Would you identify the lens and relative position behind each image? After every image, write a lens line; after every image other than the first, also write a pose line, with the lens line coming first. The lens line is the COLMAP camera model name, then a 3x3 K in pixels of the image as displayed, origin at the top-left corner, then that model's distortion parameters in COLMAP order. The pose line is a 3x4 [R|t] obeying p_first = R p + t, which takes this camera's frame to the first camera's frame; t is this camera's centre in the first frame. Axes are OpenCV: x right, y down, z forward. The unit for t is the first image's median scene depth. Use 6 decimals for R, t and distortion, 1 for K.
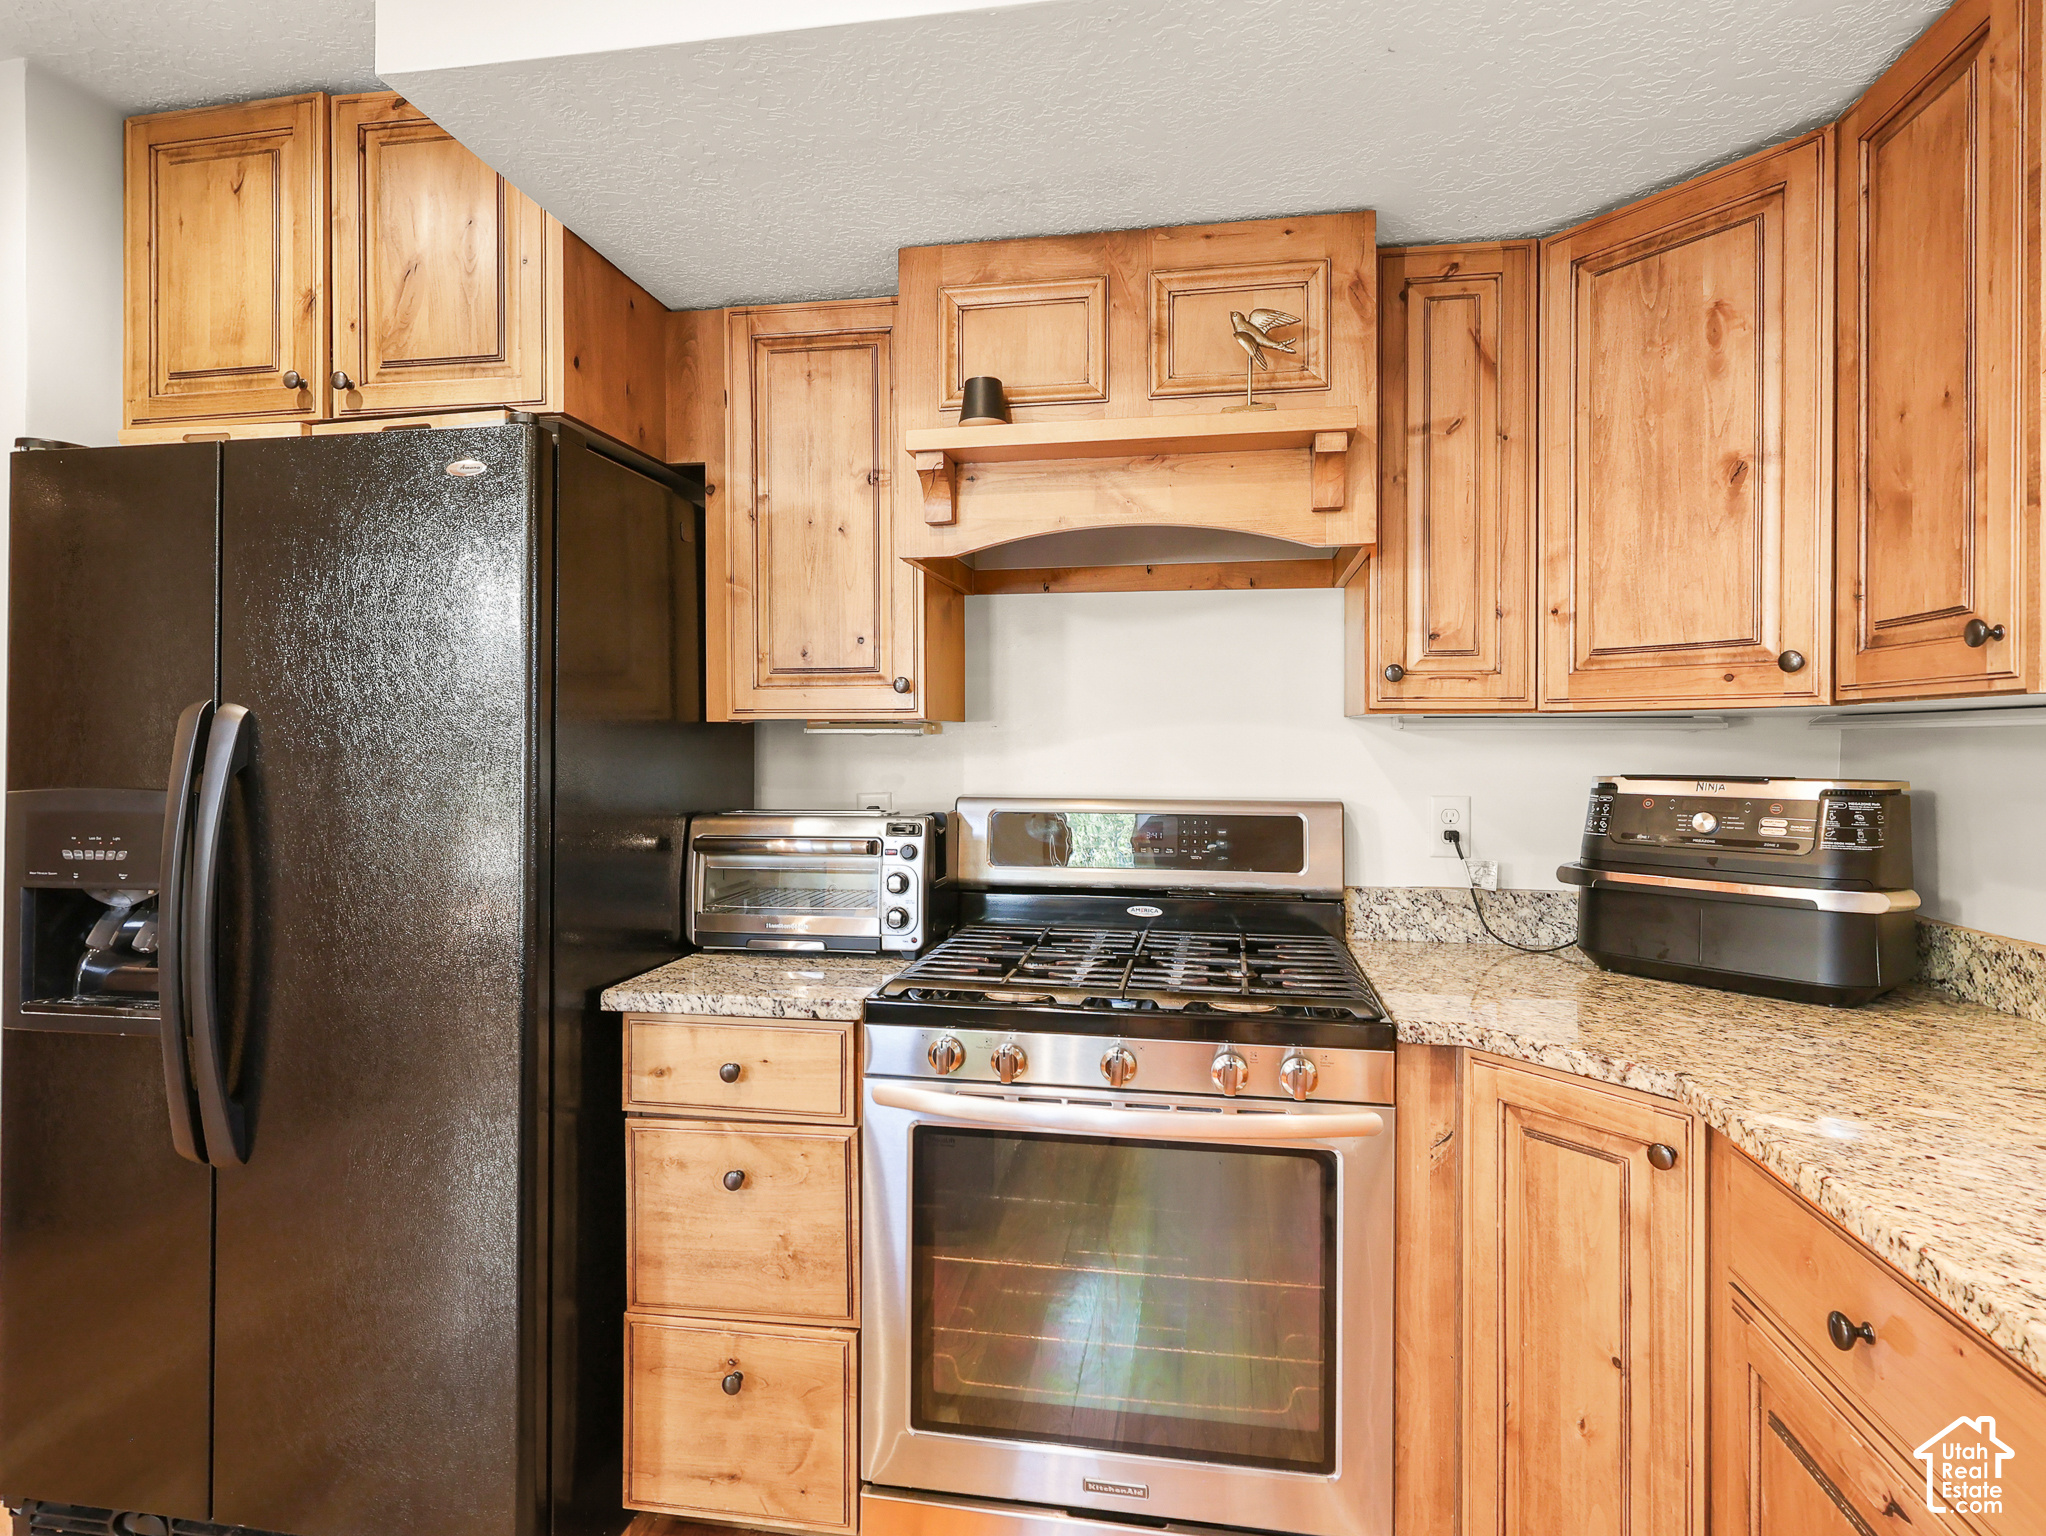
lens RADIAL K [[1092.0, 0, 1011.0], [0, 1092.0, 738.2], [0, 0, 1]] dist [0.004133, 0.000777]
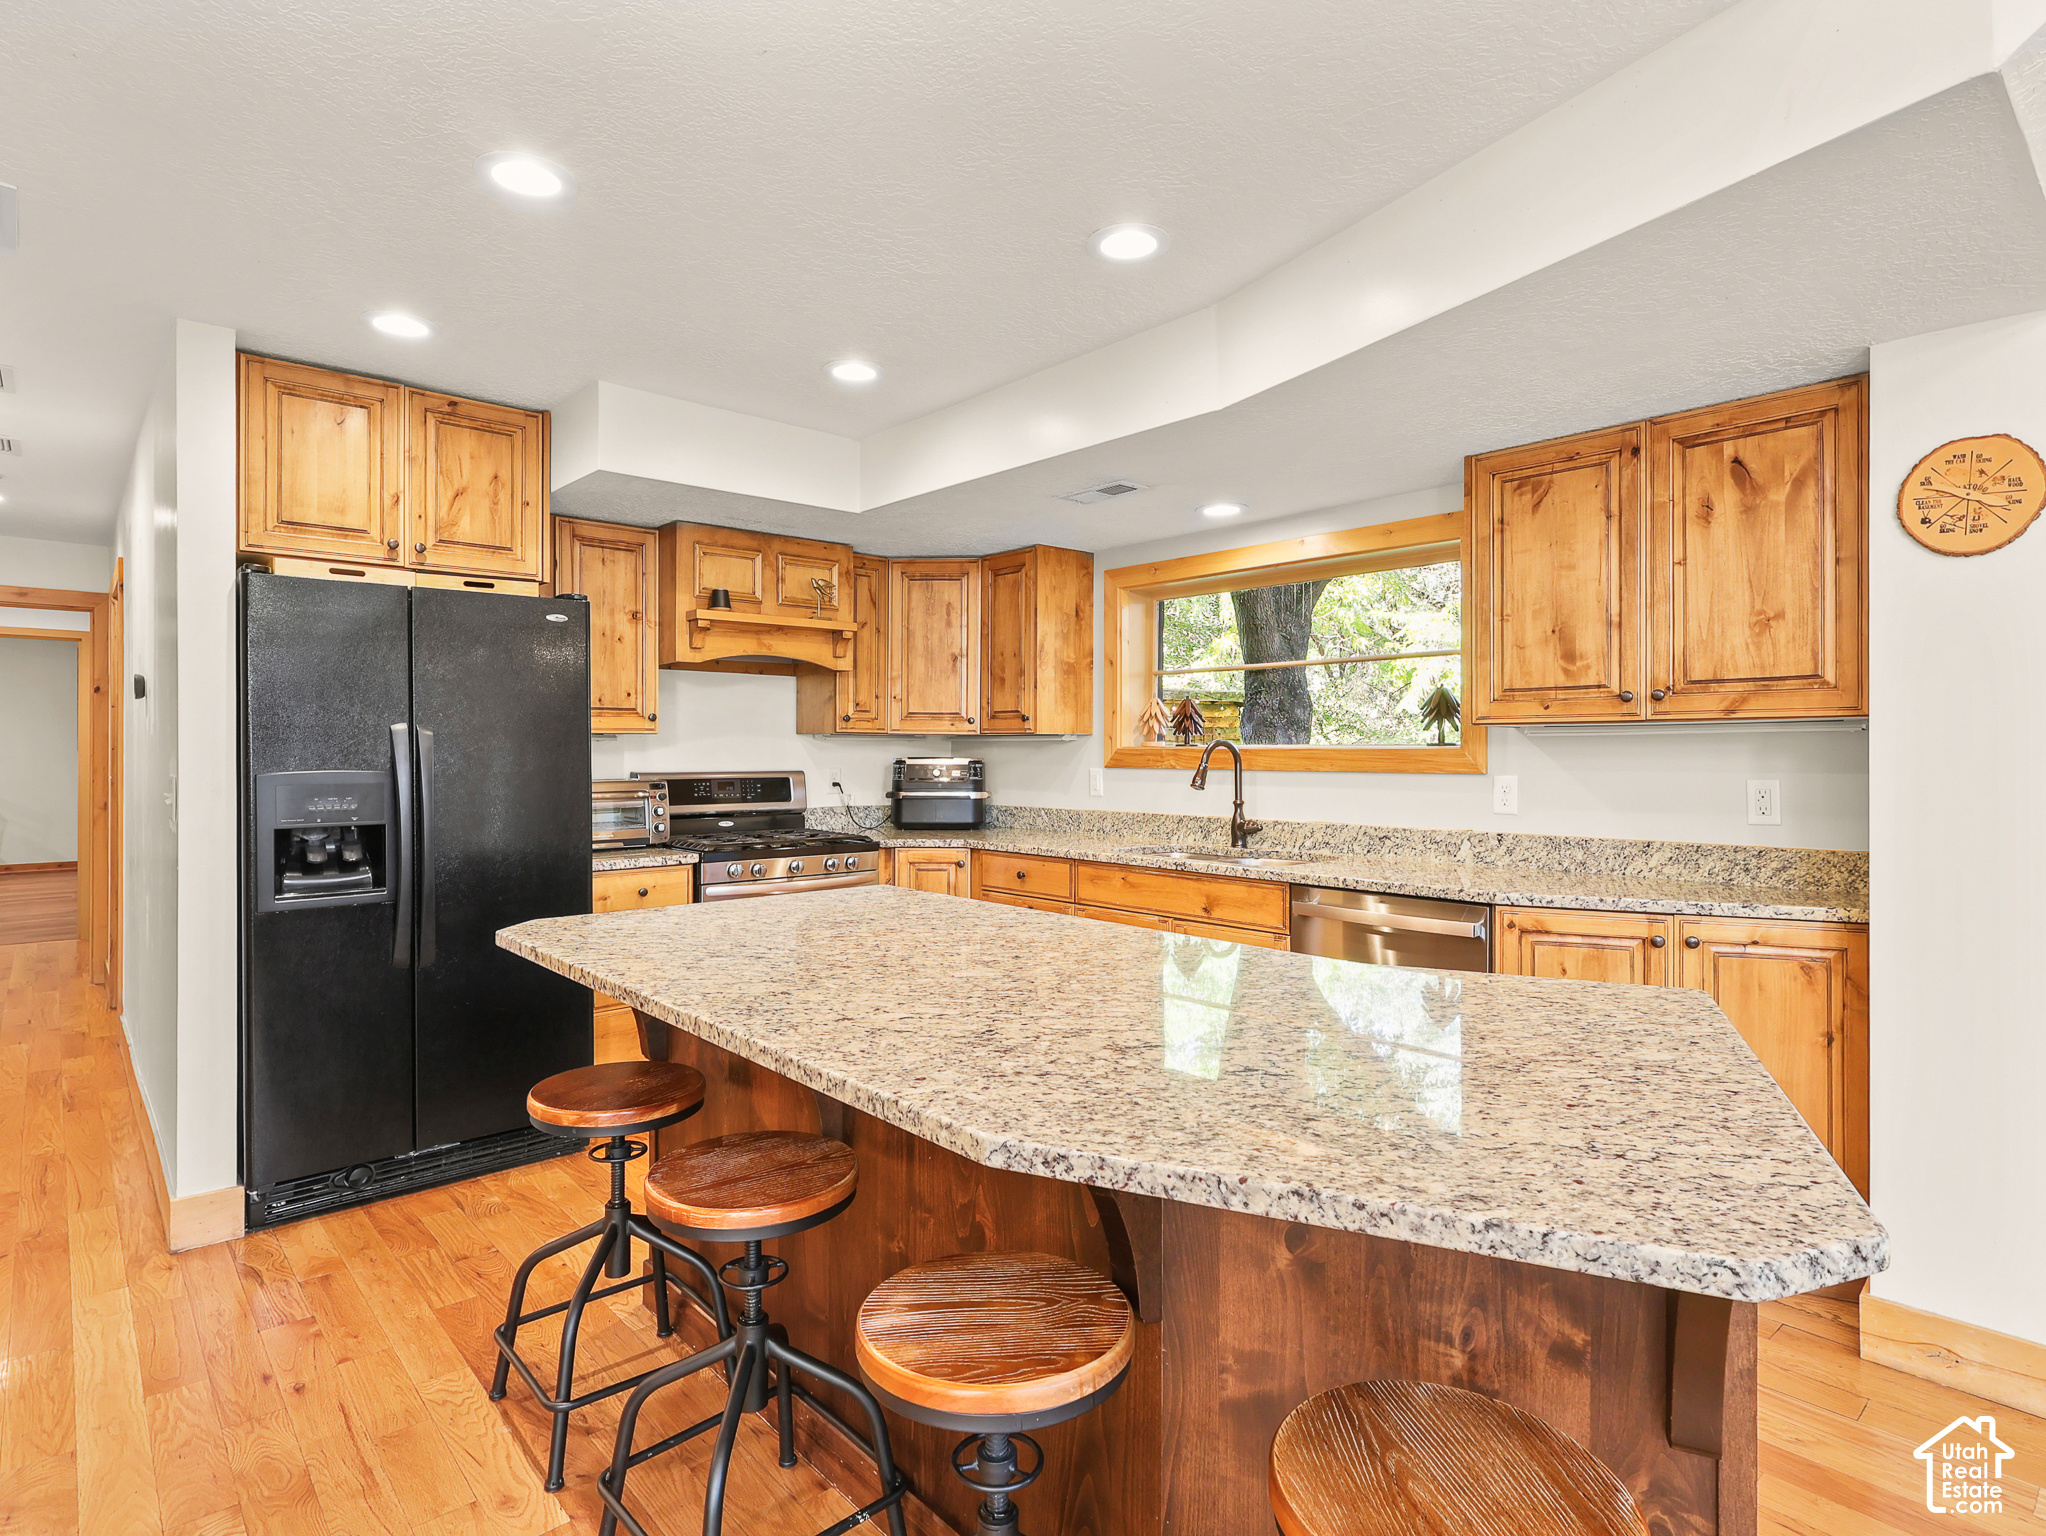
lens RADIAL K [[1094.3, 0, 1026.4], [0, 1094.3, 749.6], [0, 0, 1]] dist [0.001424, -0.000026]
pose [[0.615722, -0.003065, 0.787957, -1.465780], [-0.004054, 0.999967, 0.007057, -0.005723], [-0.787953, -0.007539, 0.615690, -0.952998]]
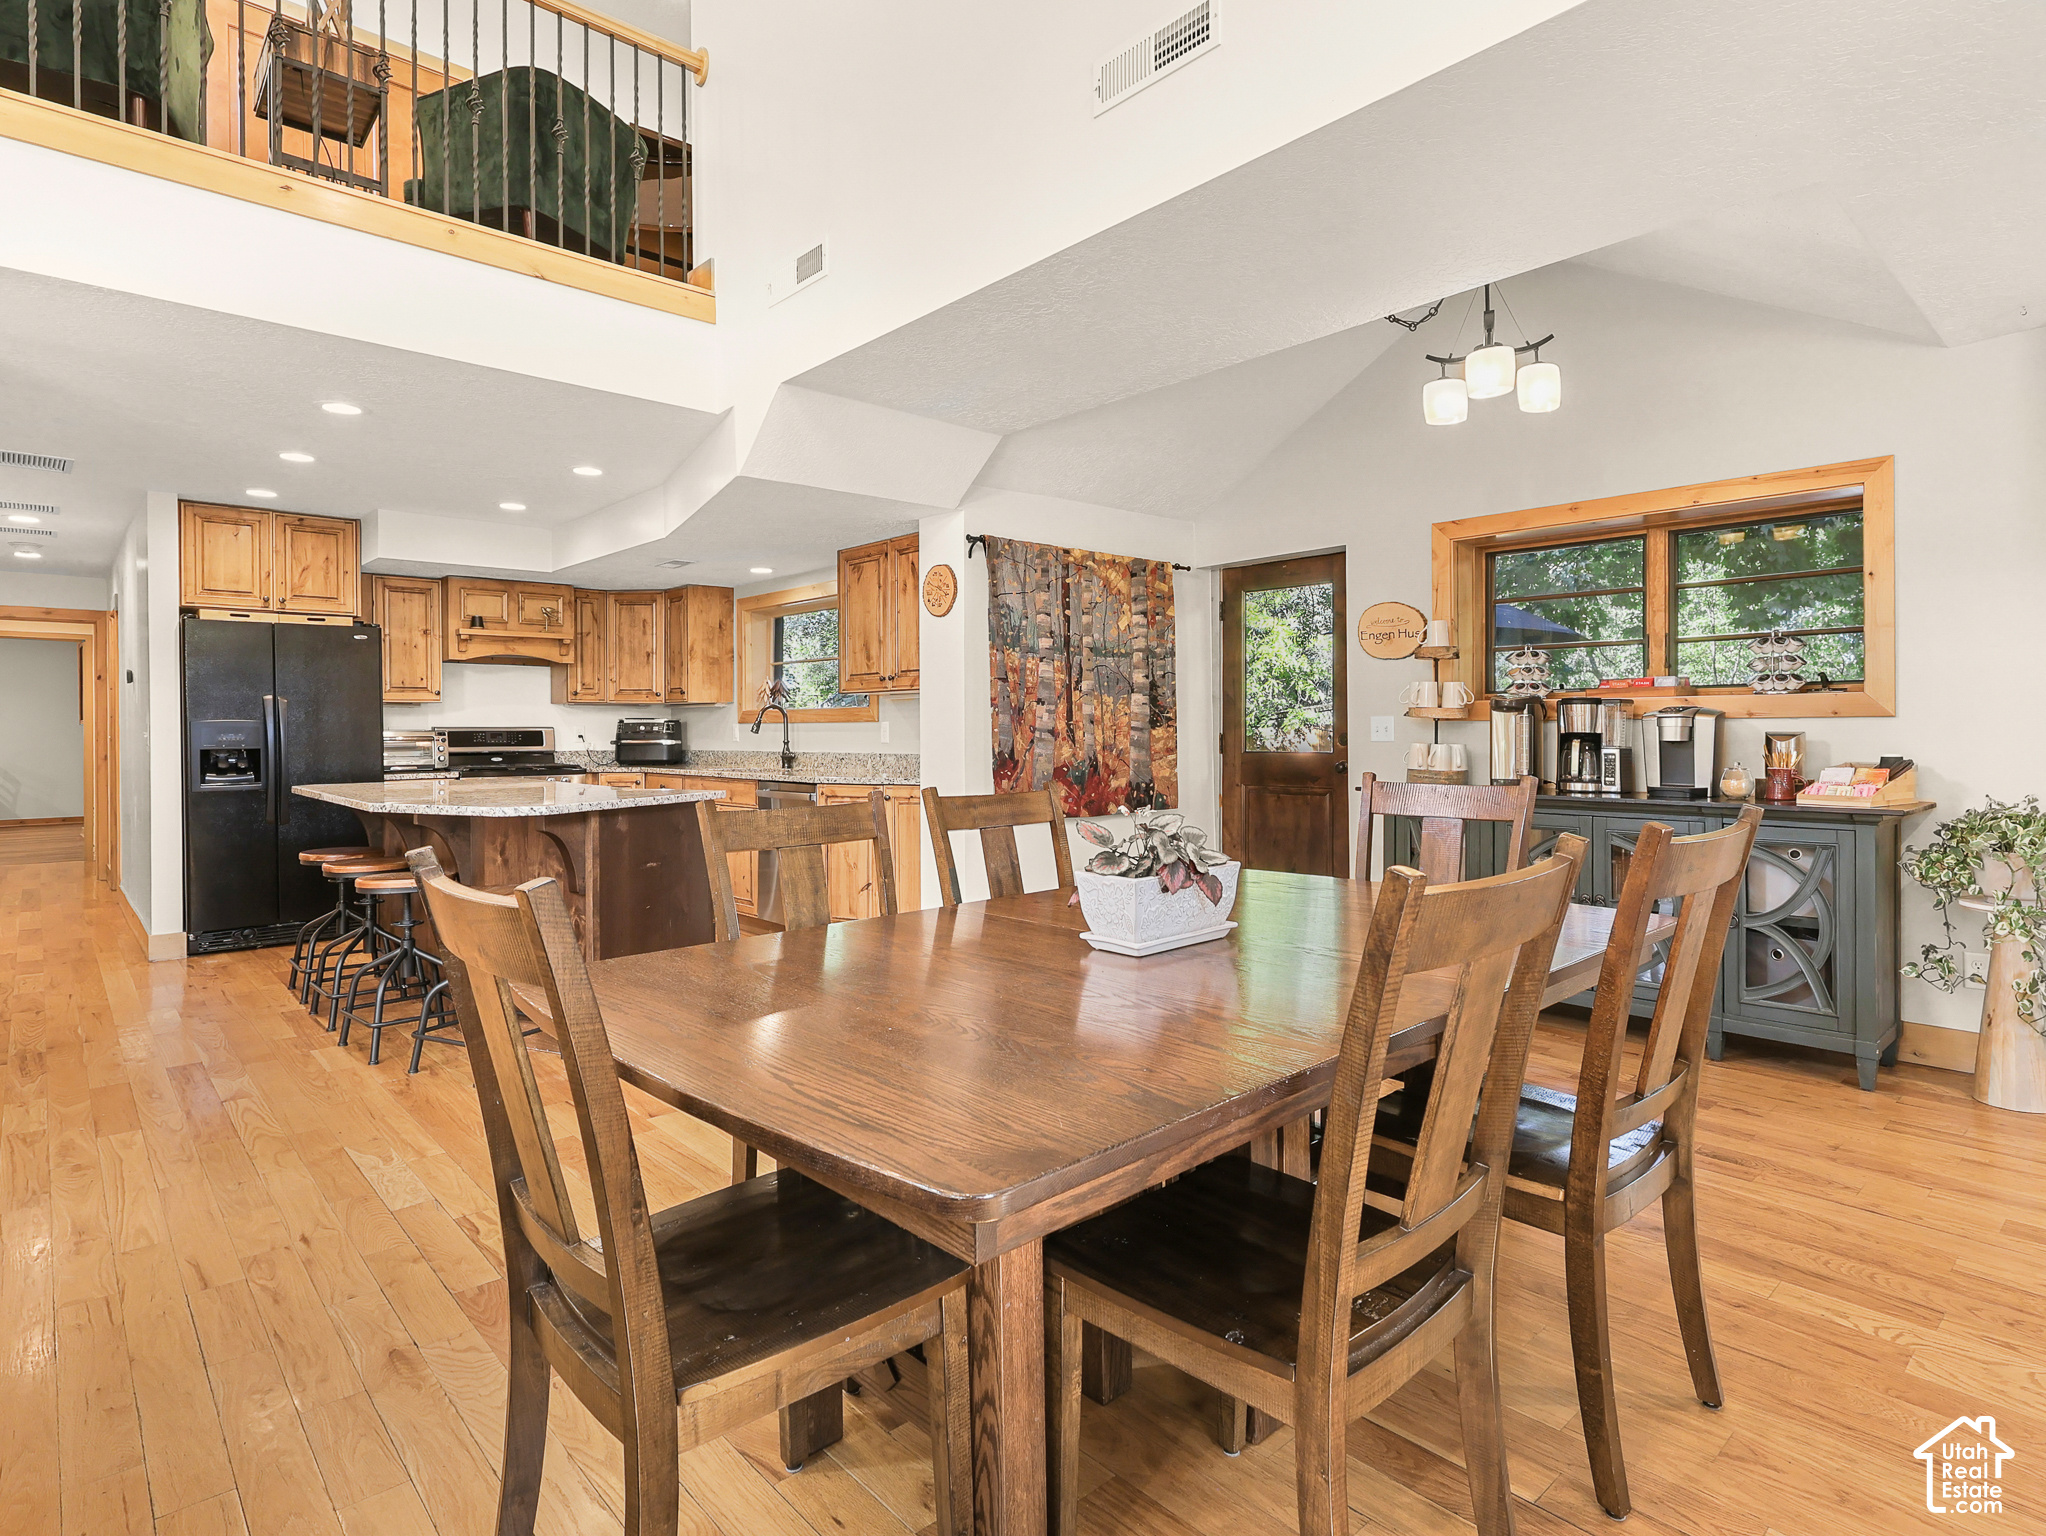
lens RADIAL K [[1092.0, 0, 1011.0], [0, 1092.0, 738.2], [0, 0, 1]] dist [0.004133, 0.000777]
pose [[0.616940, -0.012714, 0.786908, -1.924620], [0.001352, 0.999885, 0.015095, 0.050664], [-0.787009, -0.008248, 0.616886, -2.901925]]
